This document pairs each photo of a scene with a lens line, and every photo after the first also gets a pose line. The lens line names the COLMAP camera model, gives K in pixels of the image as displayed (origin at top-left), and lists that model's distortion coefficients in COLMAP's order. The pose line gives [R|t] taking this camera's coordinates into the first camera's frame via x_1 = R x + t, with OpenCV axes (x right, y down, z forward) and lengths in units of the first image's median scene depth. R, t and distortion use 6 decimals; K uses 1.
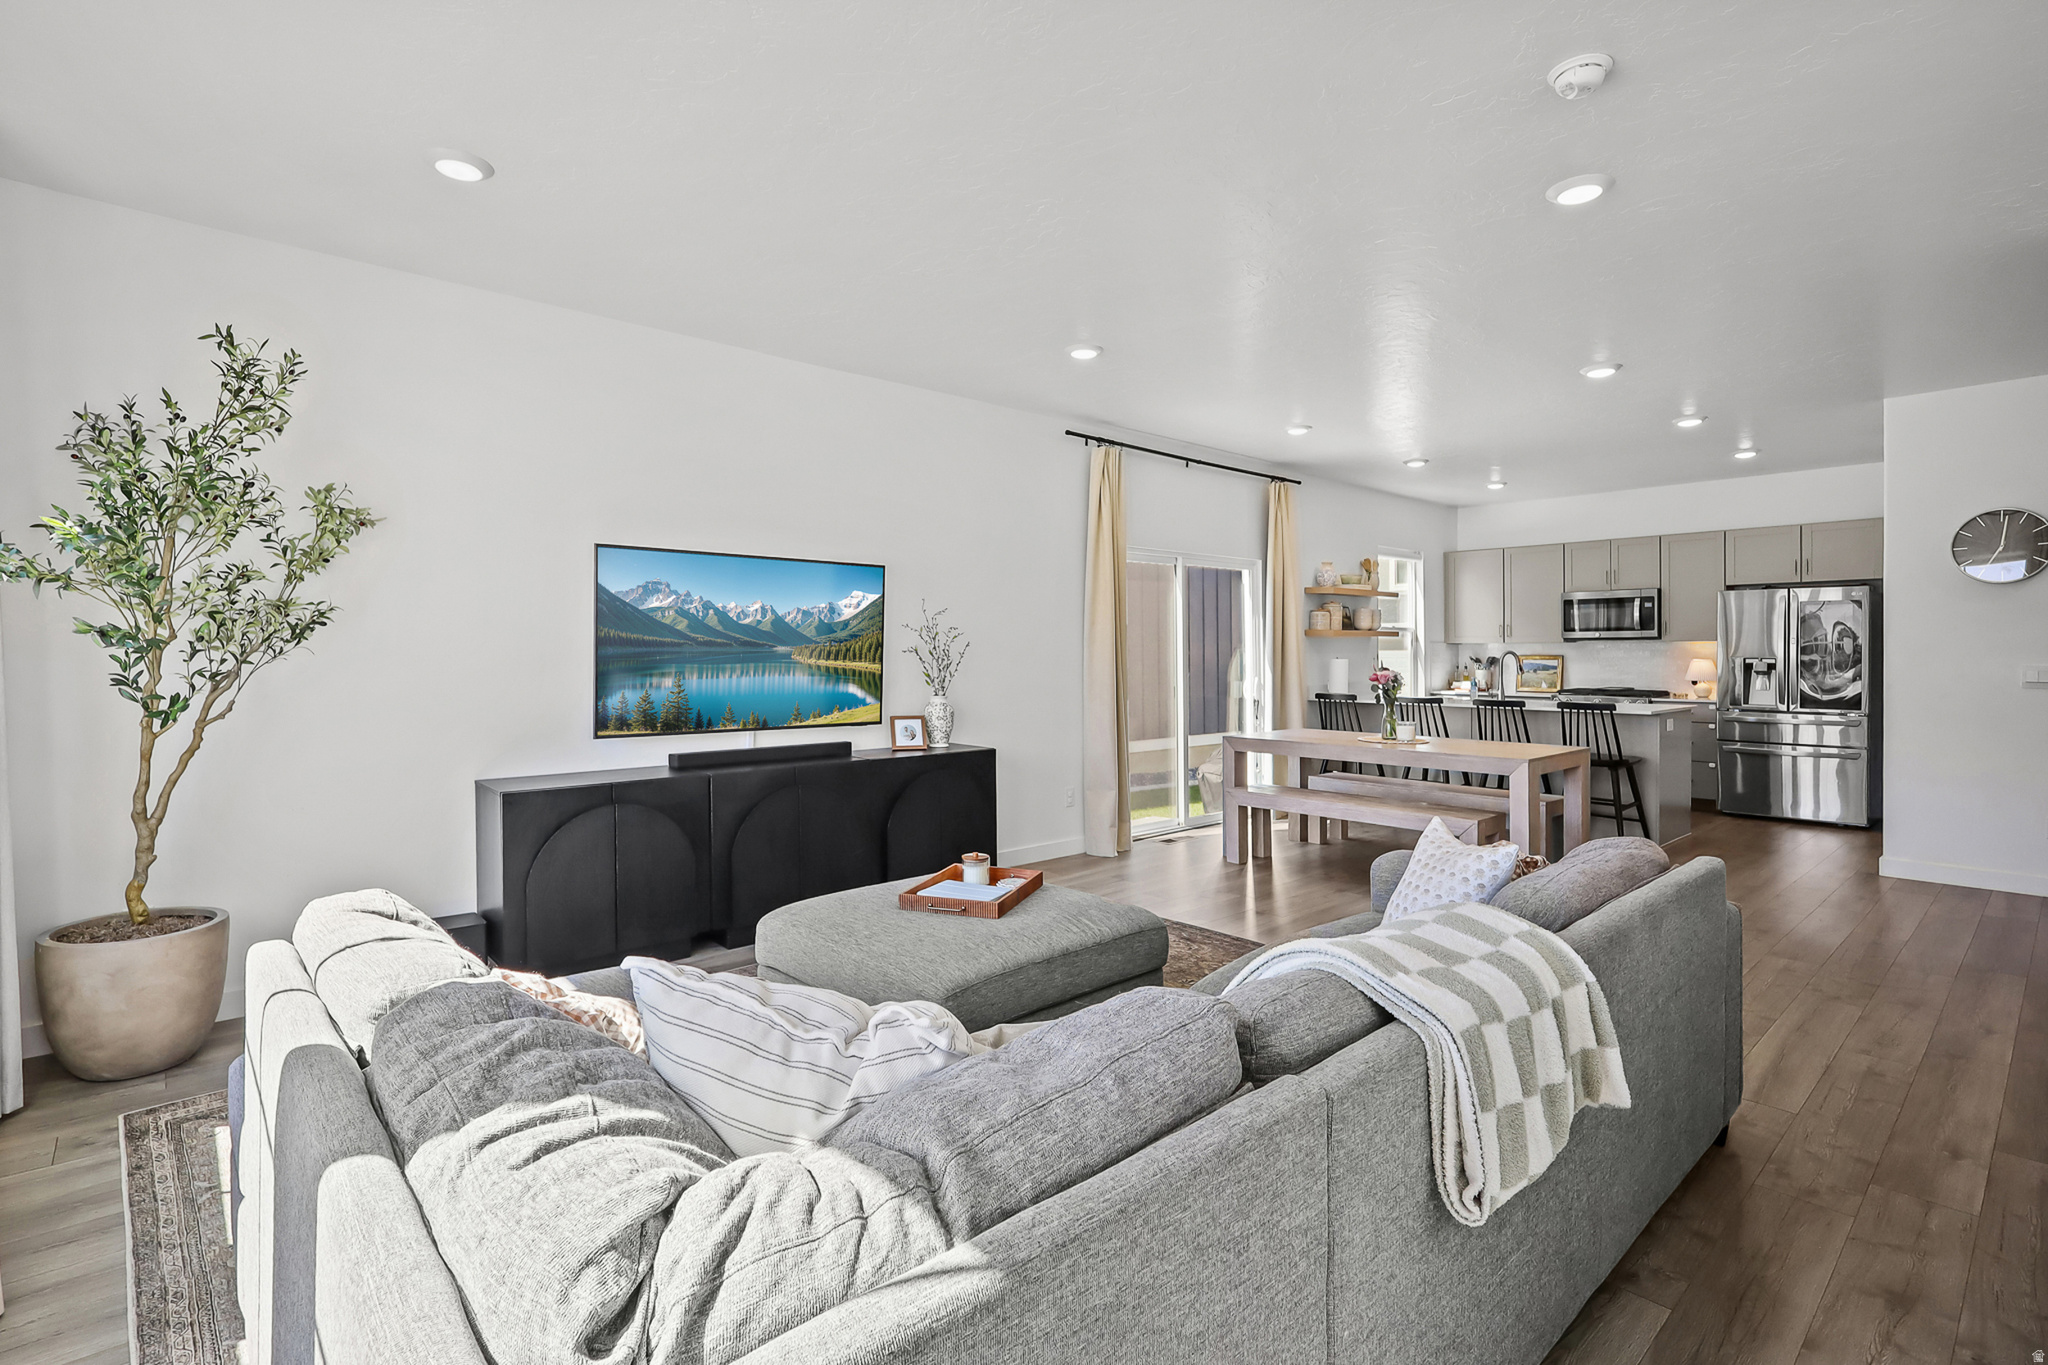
lens RADIAL K [[949.3, 0, 1027.3], [0, 949.3, 672.6], [0, 0, 1]] dist [-0.000548, 0.000226]
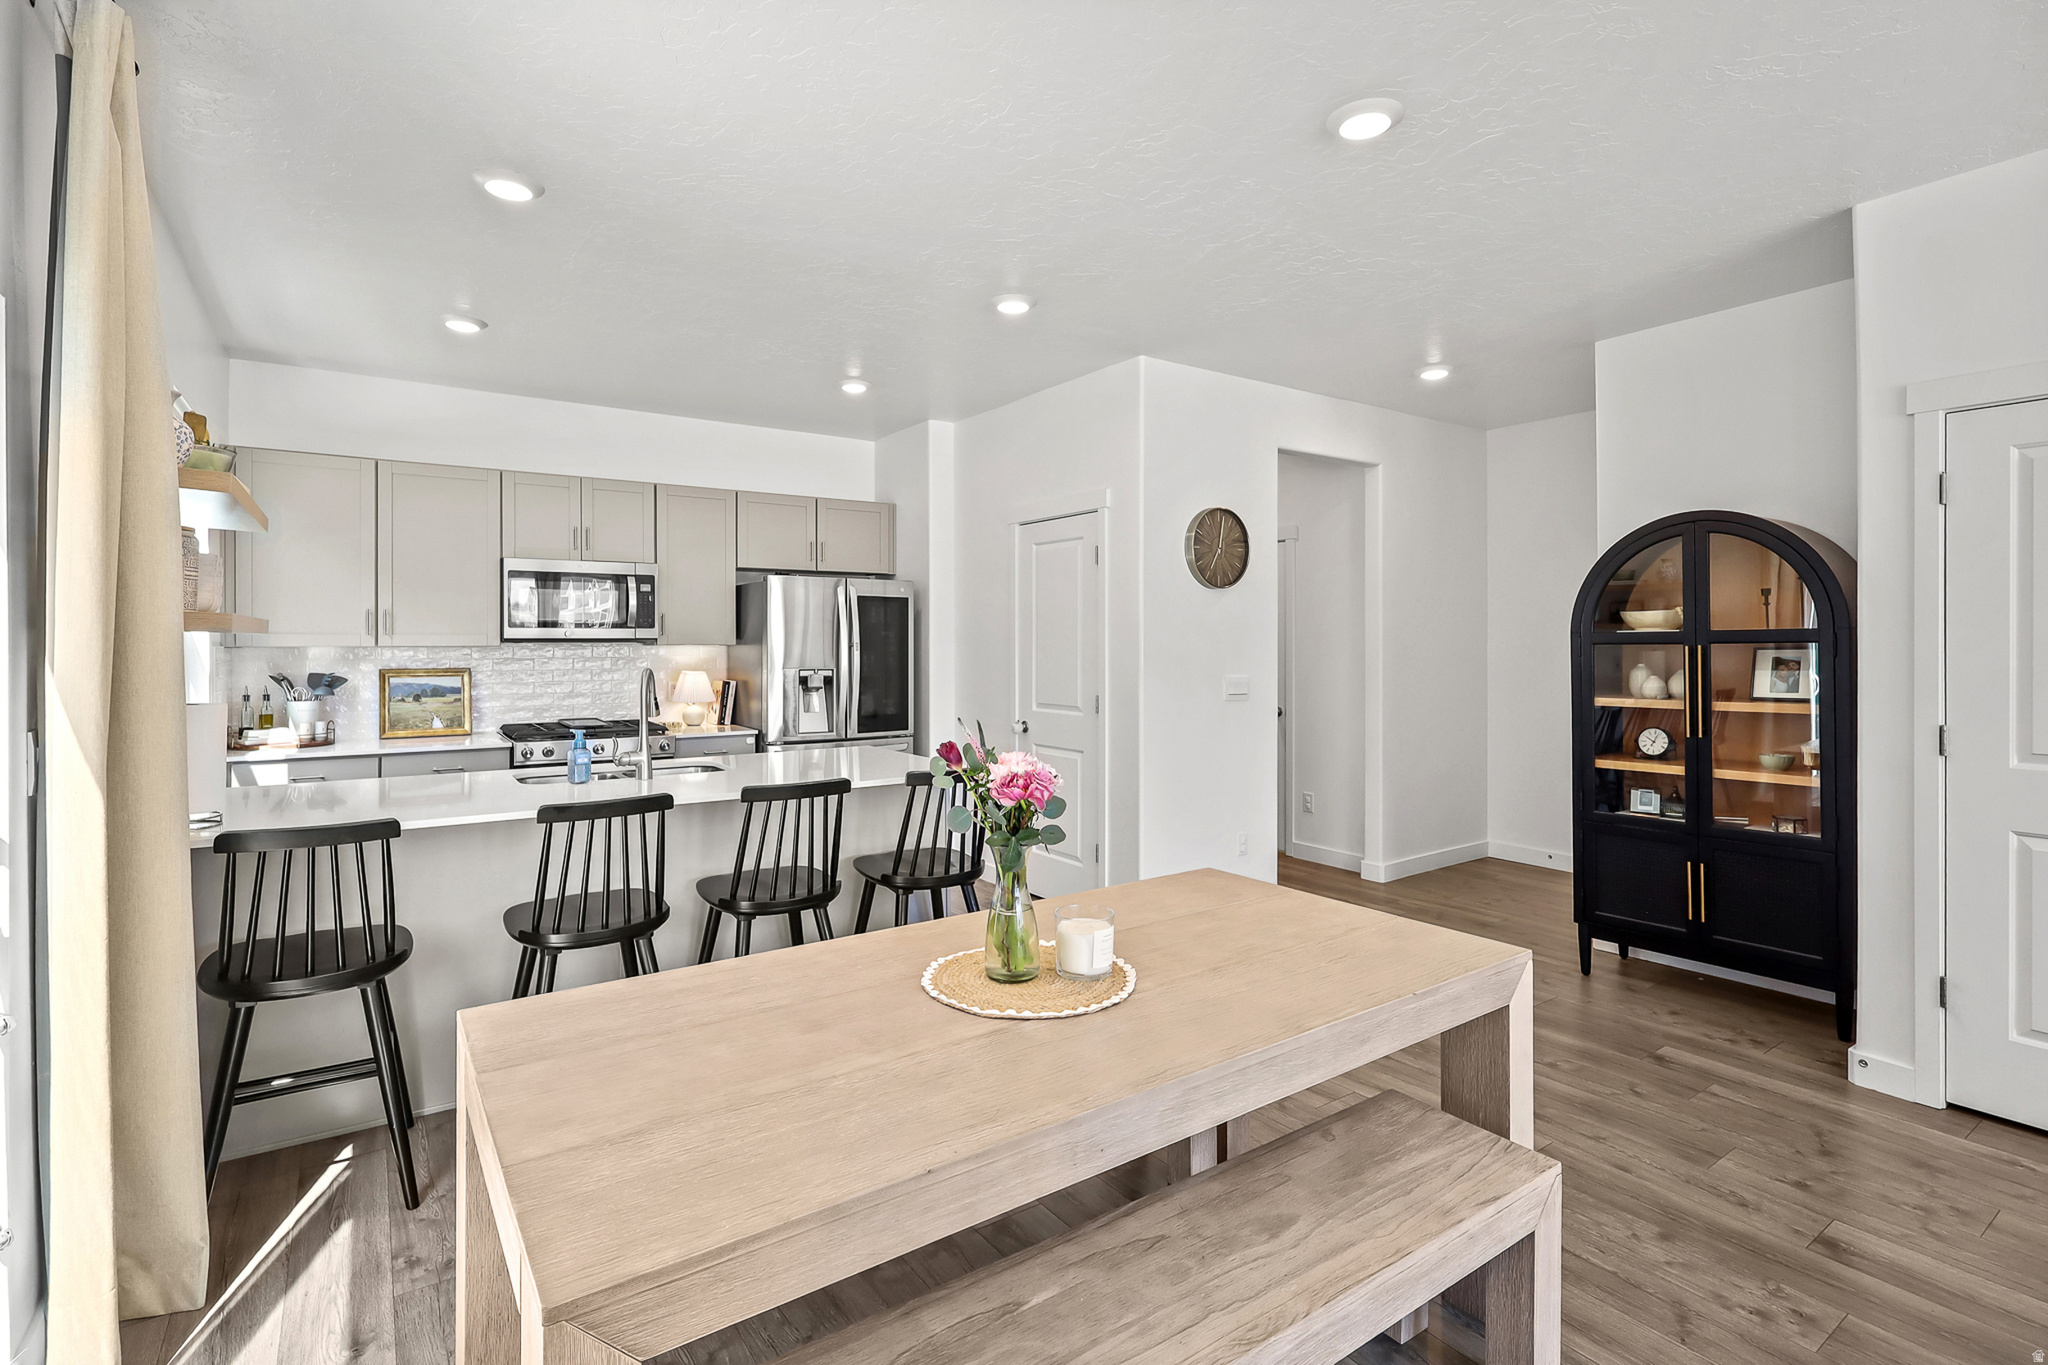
lens RADIAL K [[960.4, 0, 1036.8], [0, 960.4, 635.6], [0, 0, 1]] dist [-0.002013, 0.000025]
pose [[0.122007, 0.009332, 0.992485, 0.076592], [0.020901, 0.999710, -0.011969, -0.042925], [-0.992309, 0.022204, 0.121777, 1.081707]]
